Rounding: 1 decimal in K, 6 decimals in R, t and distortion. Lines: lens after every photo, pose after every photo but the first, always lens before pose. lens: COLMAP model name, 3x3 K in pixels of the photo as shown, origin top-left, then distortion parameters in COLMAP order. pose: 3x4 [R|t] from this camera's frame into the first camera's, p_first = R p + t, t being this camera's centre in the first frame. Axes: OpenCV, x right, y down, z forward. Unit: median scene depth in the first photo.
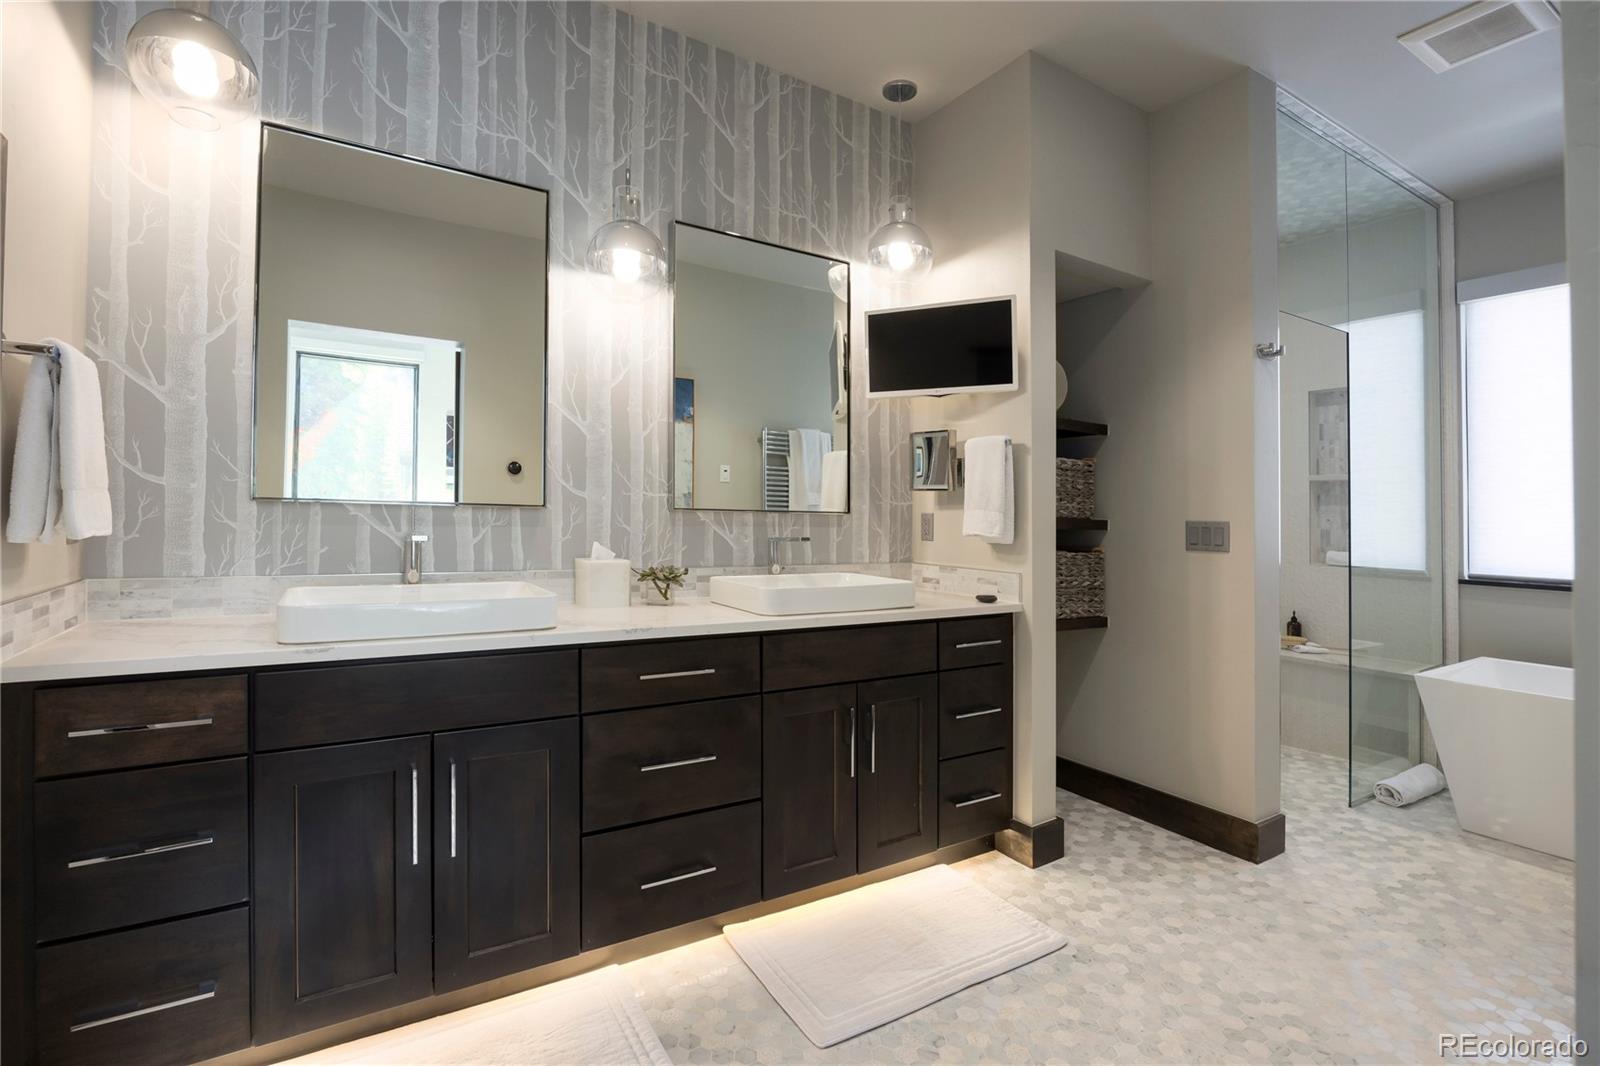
lens RADIAL K [[736.5, 0, 797.0], [0, 736.5, 495.5], [0, 0, 1]] dist [-0.001183, 0.004680]
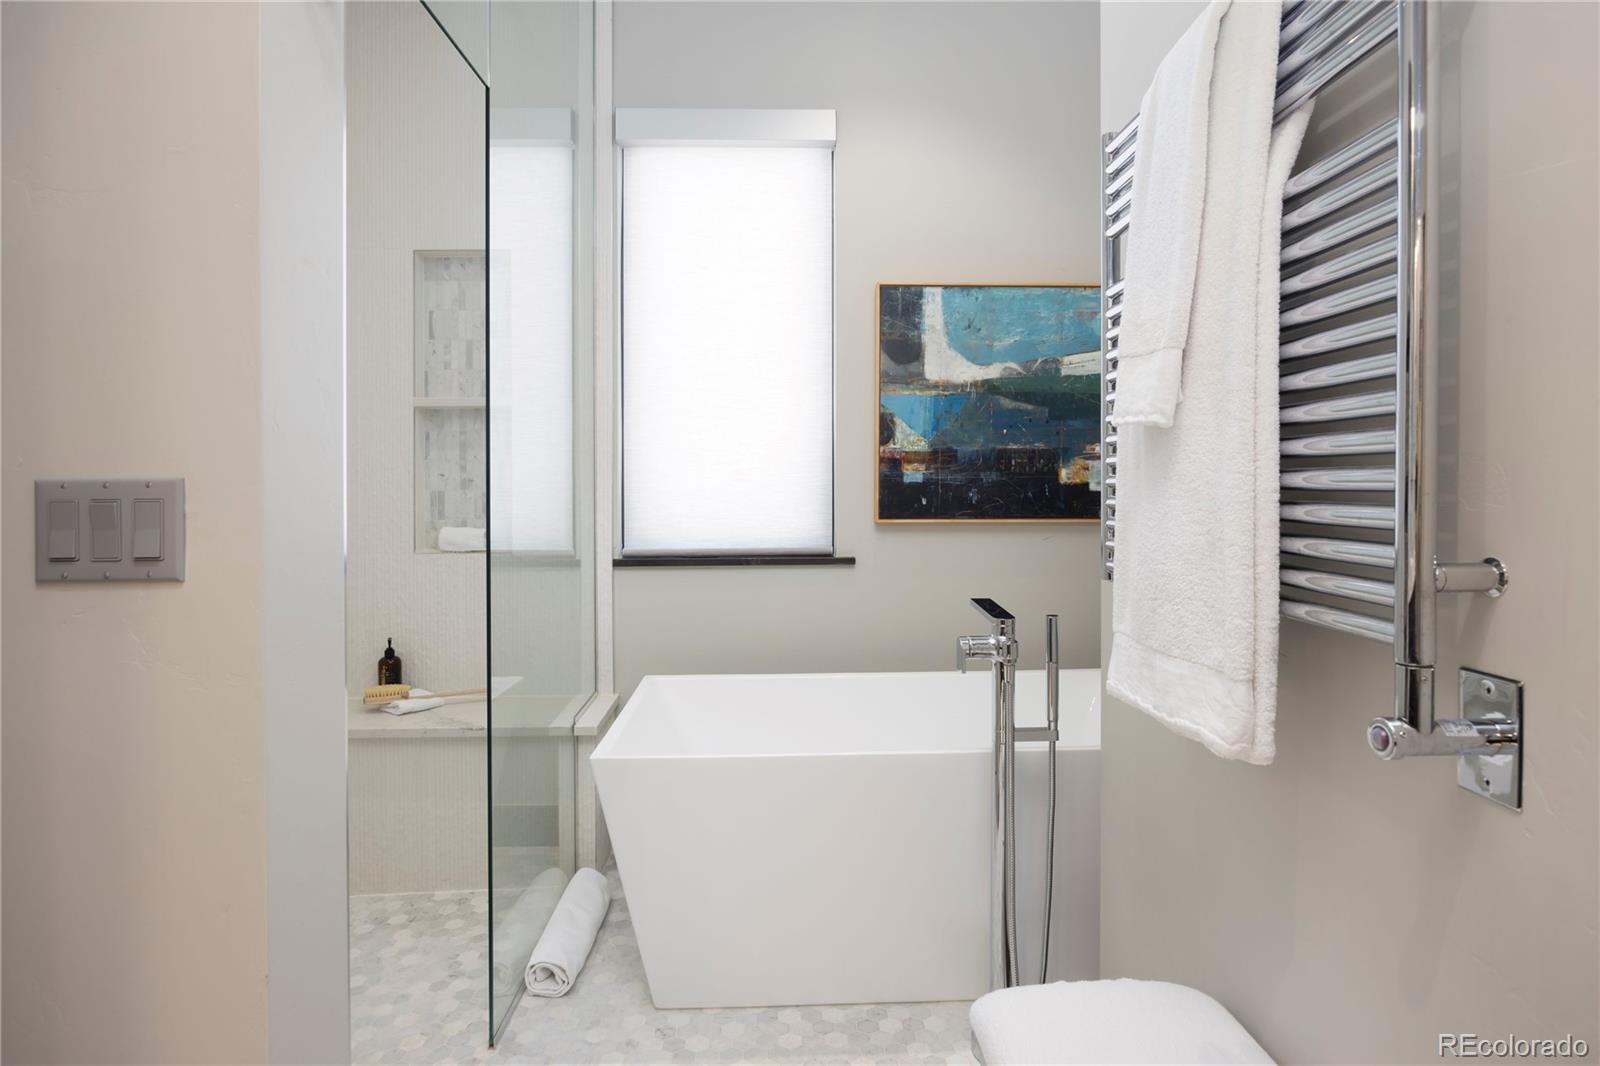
lens RADIAL K [[844.9, 0, 799.7], [0, 844.9, 469.2], [0, 0, 1]] dist [-0.026771, -0.000261]
pose [[0.504627, -0.008958, 0.863291, 0.322313], [-0.009105, 0.999835, 0.015697, 0.017902], [-0.863289, -0.015781, 0.504463, 0.468584]]
